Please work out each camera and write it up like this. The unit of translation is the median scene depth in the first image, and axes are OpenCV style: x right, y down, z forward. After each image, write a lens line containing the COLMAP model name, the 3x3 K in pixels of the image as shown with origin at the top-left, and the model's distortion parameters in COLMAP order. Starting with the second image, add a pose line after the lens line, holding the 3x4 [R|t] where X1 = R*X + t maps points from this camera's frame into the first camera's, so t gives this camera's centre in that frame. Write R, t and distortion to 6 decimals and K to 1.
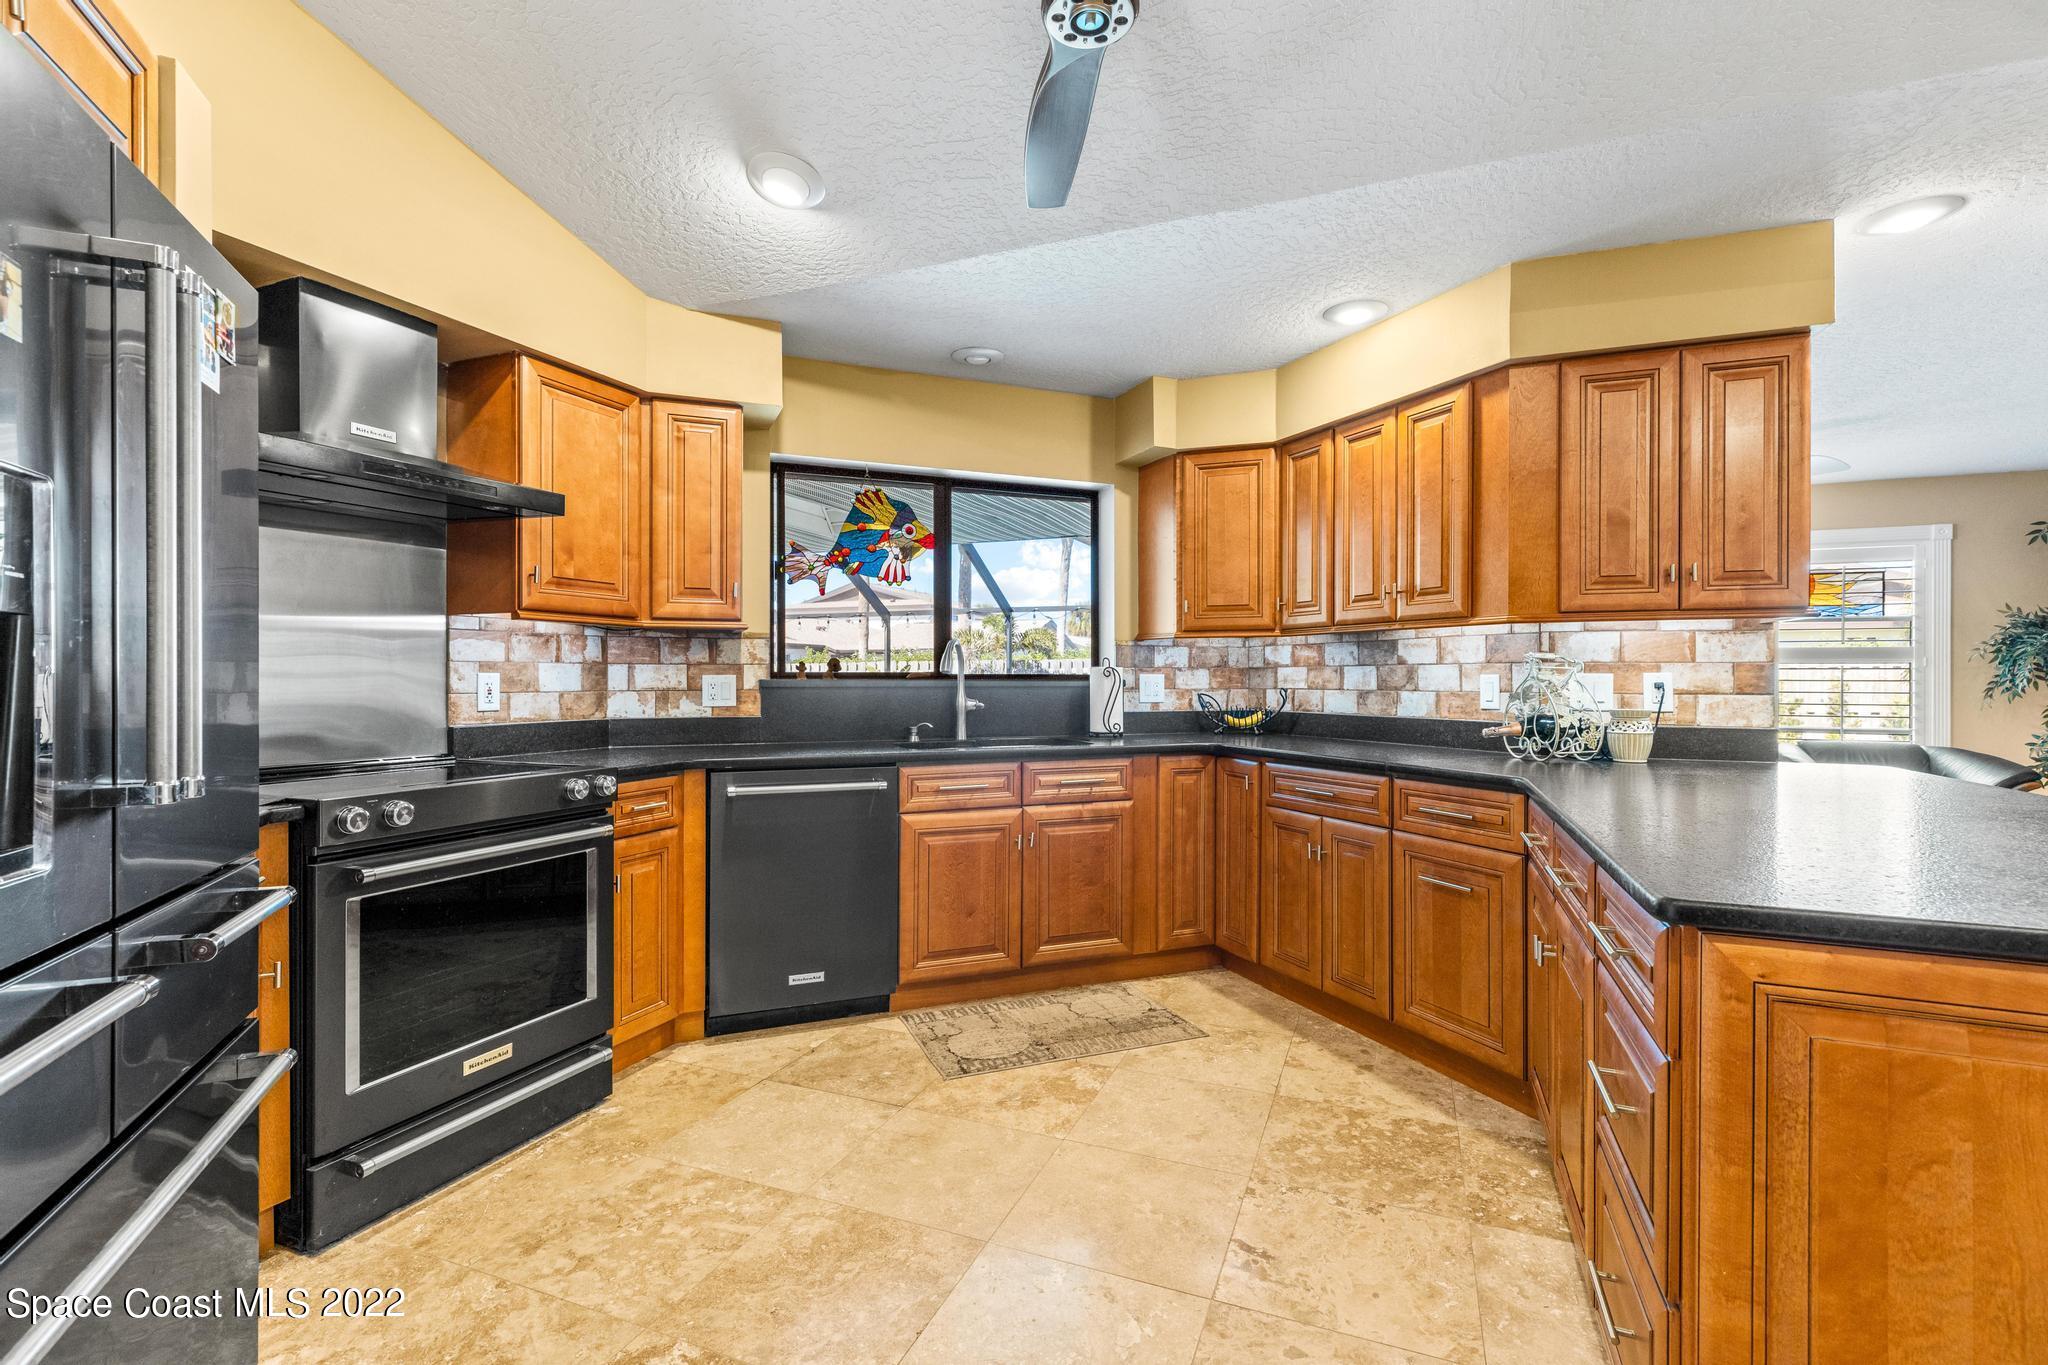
lens RADIAL K [[921.5, 0, 1030.8], [0, 921.5, 685.7], [0, 0, 1]] dist [0.001723, -0.000052]
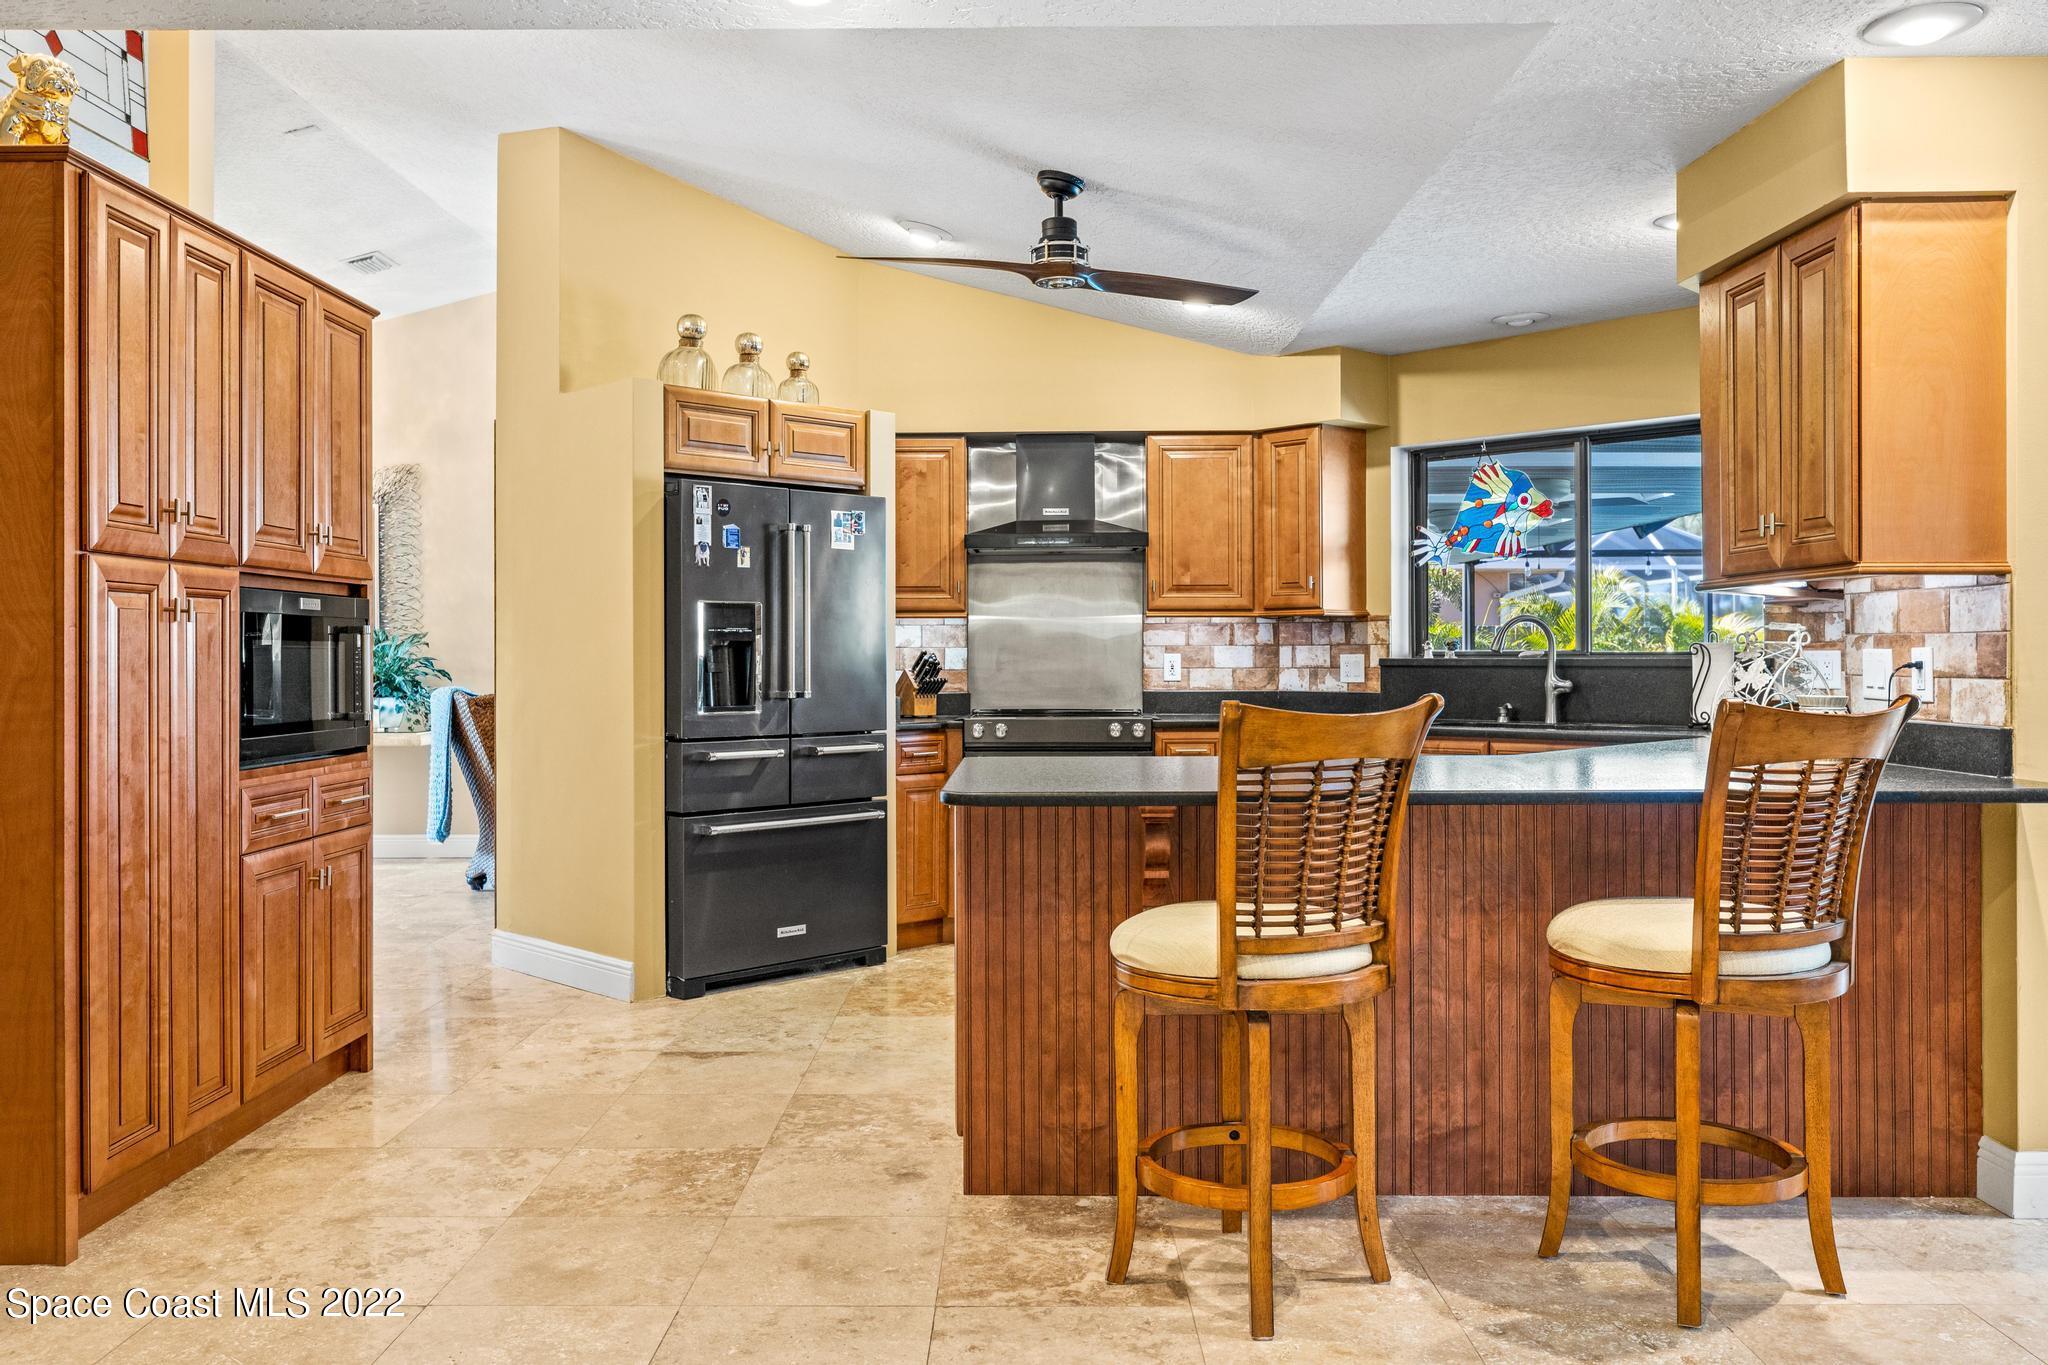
lens RADIAL K [[1611.4, 0, 1029.3], [0, 1611.4, 673.3], [0, 0, 1]] dist [0.000380, -0.000072]
pose [[0.374561, 0.007564, -0.927171, 1.387655], [-0.006514, 0.999964, 0.005526, 0.003262], [0.927179, 0.003970, 0.374597, -0.099434]]
